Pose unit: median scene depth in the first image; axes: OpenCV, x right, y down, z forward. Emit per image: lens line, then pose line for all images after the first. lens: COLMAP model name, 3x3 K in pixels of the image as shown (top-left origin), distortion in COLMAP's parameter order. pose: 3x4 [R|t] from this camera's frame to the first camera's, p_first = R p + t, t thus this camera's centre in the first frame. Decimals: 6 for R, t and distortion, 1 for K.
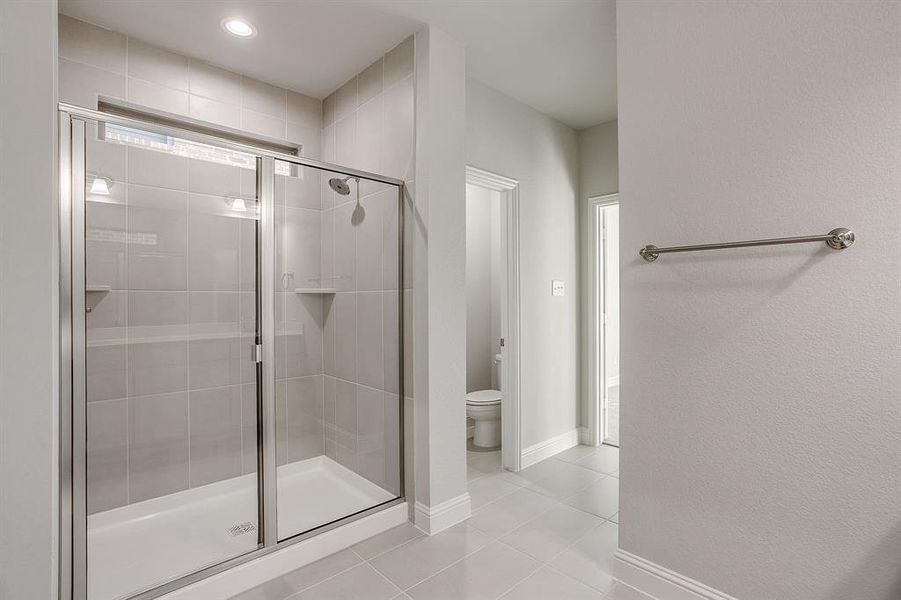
lens RADIAL K [[432.9, 0, 453.3], [0, 432.9, 299.1], [0, 0, 1]] dist [-0.063062, 0.035031]
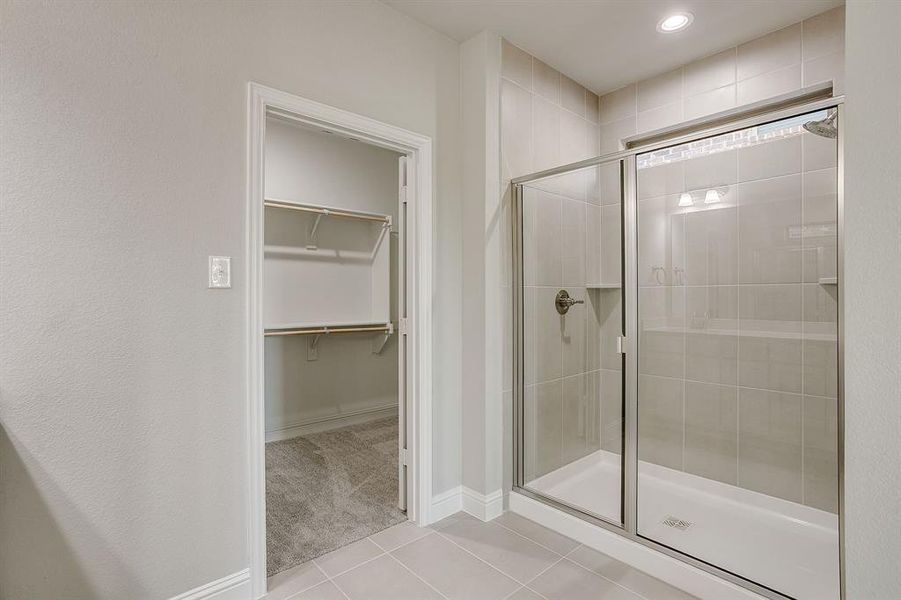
lens RADIAL K [[432.9, 0, 453.3], [0, 432.9, 299.1], [0, 0, 1]] dist [-0.063062, 0.035031]
pose [[-0.009559, 0.003615, -0.999948, 0.488682], [0.009154, 0.999952, 0.003527, 0.004123], [0.999912, -0.009120, -0.009592, 0.470924]]
